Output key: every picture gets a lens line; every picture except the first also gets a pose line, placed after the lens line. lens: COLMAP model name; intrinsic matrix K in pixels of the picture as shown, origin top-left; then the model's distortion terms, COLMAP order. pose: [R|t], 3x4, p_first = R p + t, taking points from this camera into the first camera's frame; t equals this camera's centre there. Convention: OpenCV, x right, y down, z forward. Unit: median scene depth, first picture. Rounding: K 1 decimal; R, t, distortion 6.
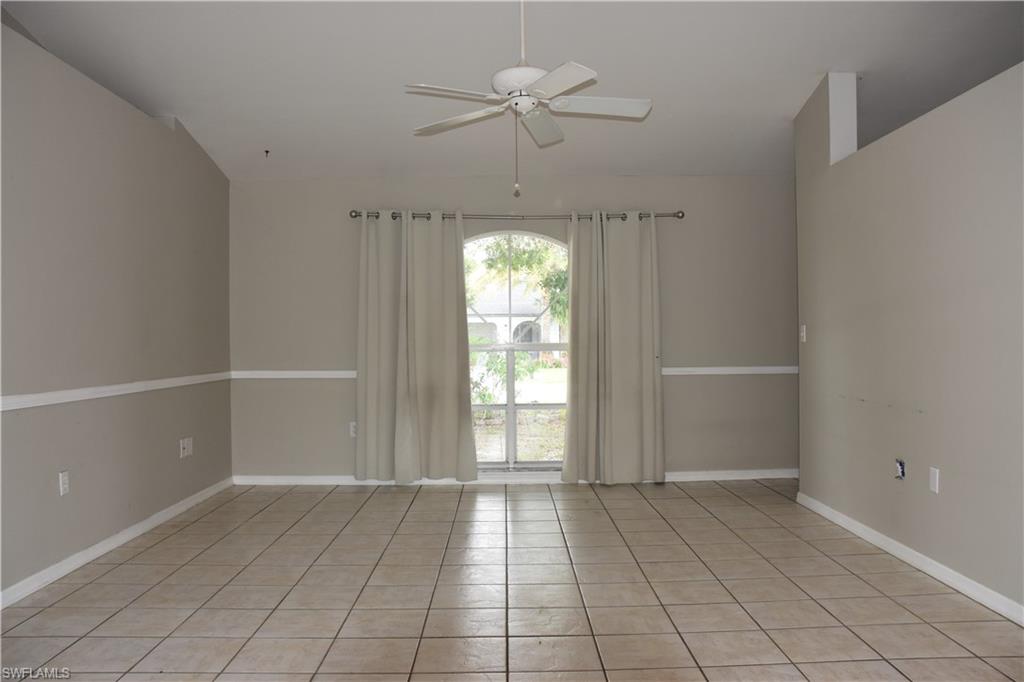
lens RADIAL K [[819.9, 0, 512.0], [0, 819.9, 341.0], [0, 0, 1]] dist [-0.157304, 0.132045]
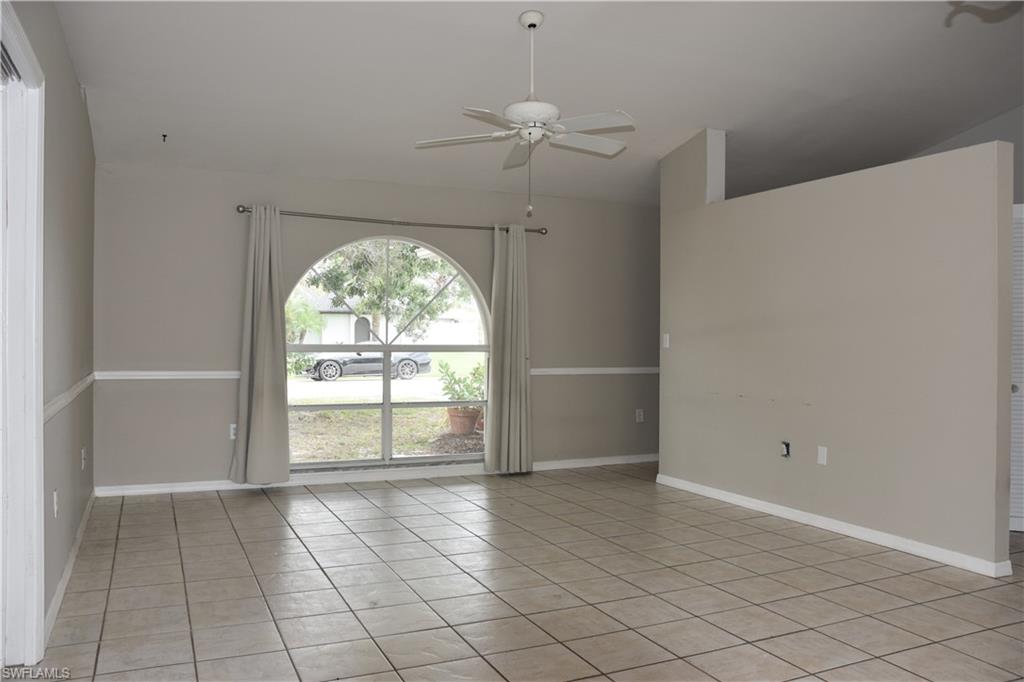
lens RADIAL K [[819.9, 0, 512.0], [0, 819.9, 341.0], [0, 0, 1]] dist [-0.157304, 0.132045]
pose [[0.909267, 0.013848, 0.415982, -0.349665], [-0.016137, 0.999868, 0.001987, -0.007348], [-0.415899, -0.008519, 0.909371, -0.004060]]
